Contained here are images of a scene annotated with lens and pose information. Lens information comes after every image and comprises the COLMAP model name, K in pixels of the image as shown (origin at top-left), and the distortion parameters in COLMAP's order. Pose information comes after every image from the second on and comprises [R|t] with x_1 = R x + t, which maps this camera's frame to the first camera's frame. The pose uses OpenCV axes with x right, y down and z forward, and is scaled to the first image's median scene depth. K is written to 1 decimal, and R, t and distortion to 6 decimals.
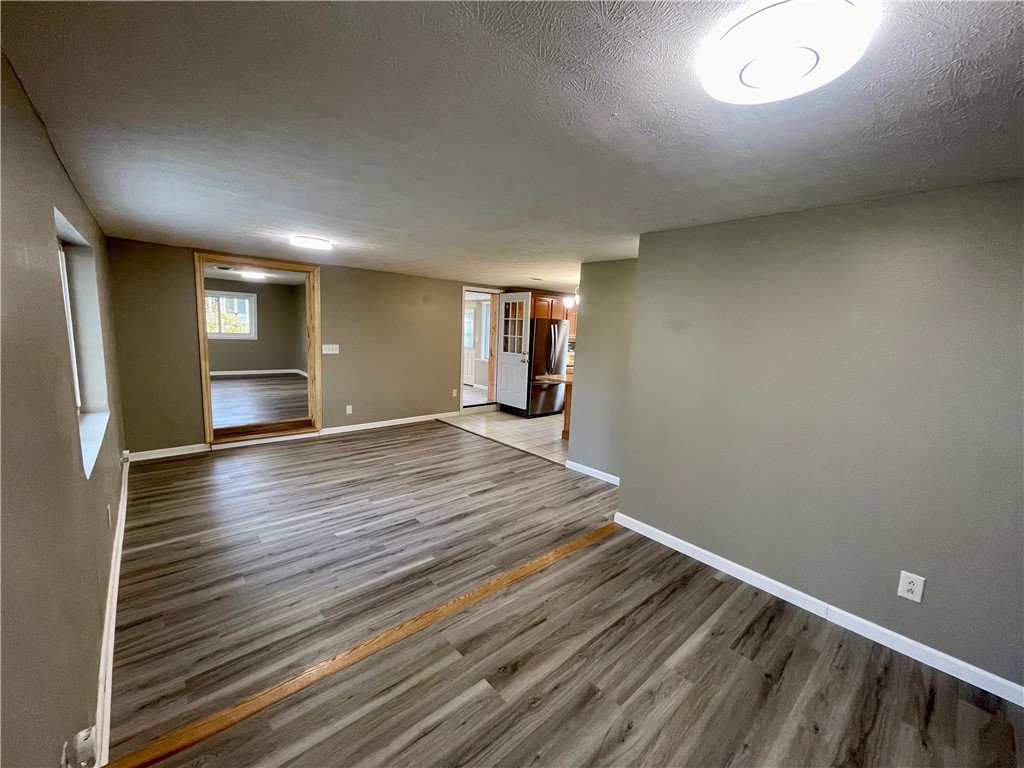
lens RADIAL K [[412.3, 0, 509.8], [0, 412.3, 382.9], [0, 0, 1]] dist [-0.000117, -0.000123]
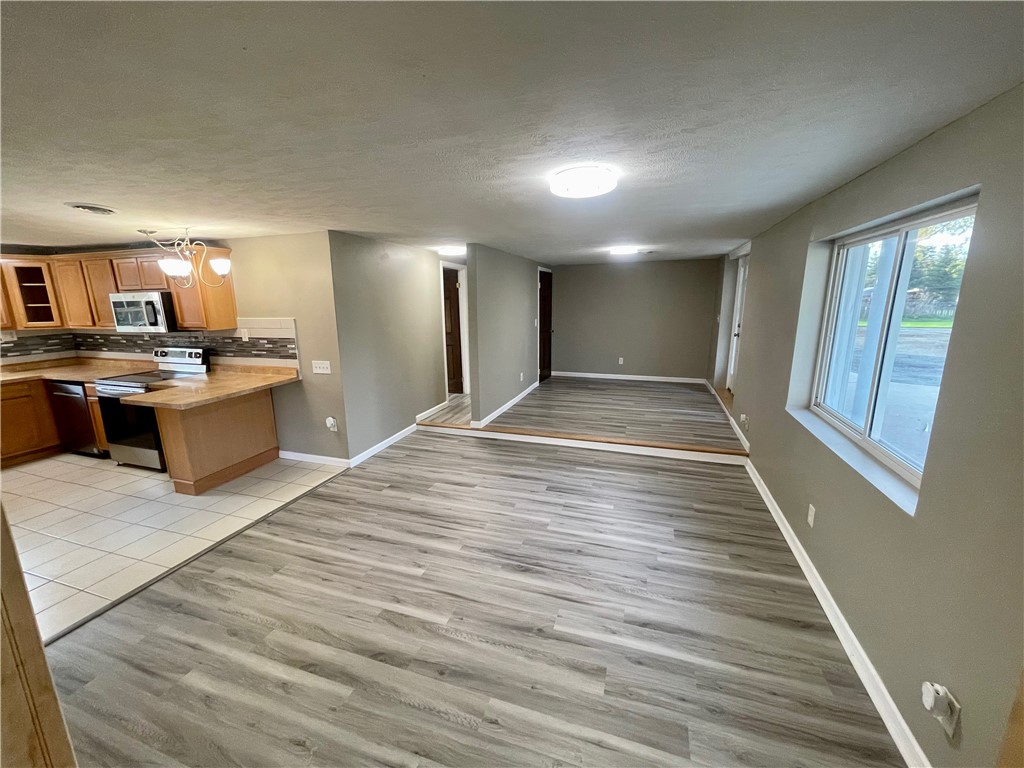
lens RADIAL K [[412.3, 0, 514.4], [0, 412.3, 382.7], [0, 0, 1]] dist [-0.000117, -0.000123]
pose [[-0.502063, -0.210738, 0.838762, -0.889635], [0.114450, 0.945136, 0.305971, -0.236793], [-0.857224, 0.249613, -0.450399, 1.280871]]
